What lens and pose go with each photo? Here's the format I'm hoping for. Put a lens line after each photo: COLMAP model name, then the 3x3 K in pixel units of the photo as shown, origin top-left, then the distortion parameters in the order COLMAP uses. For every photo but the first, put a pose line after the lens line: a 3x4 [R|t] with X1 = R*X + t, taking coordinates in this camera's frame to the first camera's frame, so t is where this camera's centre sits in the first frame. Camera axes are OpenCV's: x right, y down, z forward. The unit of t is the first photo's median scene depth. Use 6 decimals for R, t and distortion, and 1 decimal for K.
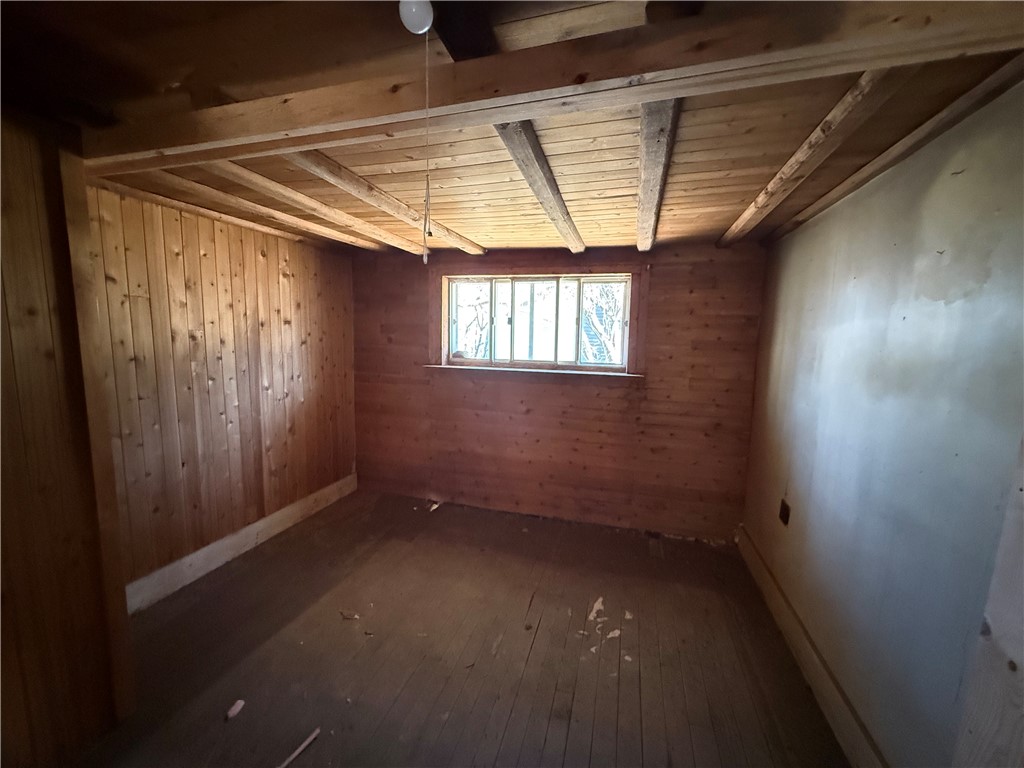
lens RADIAL K [[405.7, 0, 508.1], [0, 405.7, 381.3], [0, 0, 1]] dist [-0.001889, -0.000287]
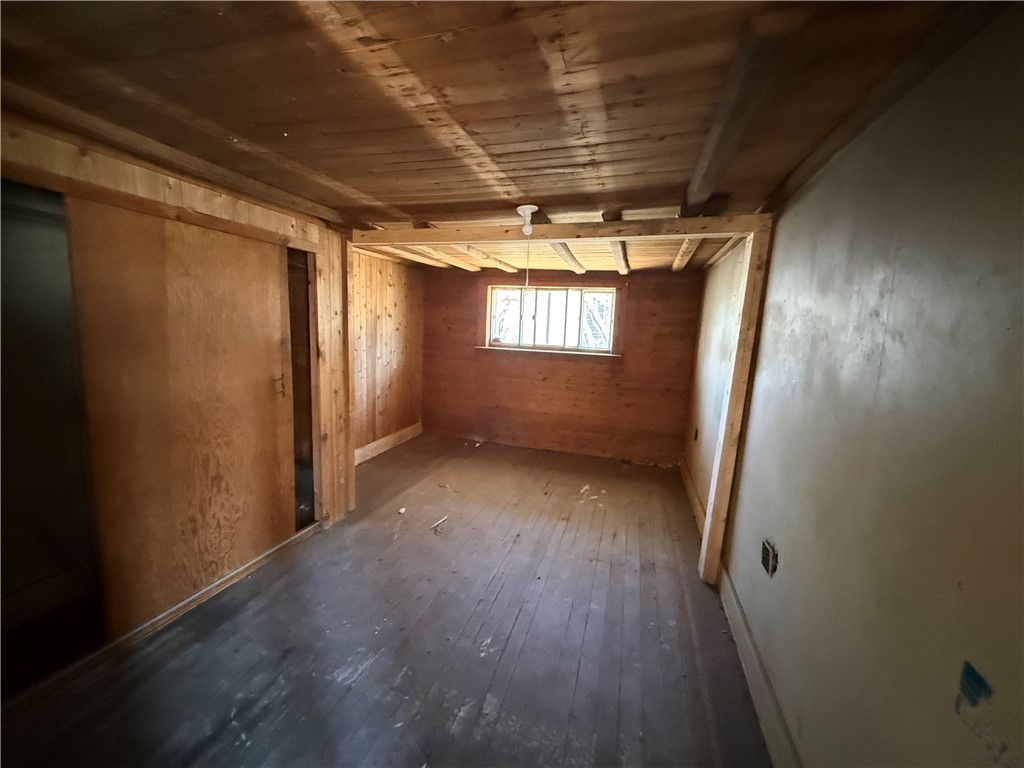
lens RADIAL K [[405.7, 0, 508.1], [0, 405.7, 381.3], [0, 0, 1]] dist [-0.001889, -0.000287]
pose [[0.999643, 0.023141, -0.013333, -0.067454], [-0.022836, 0.999483, 0.022612, 0.054266], [0.013849, -0.022300, 0.999655, -0.504067]]
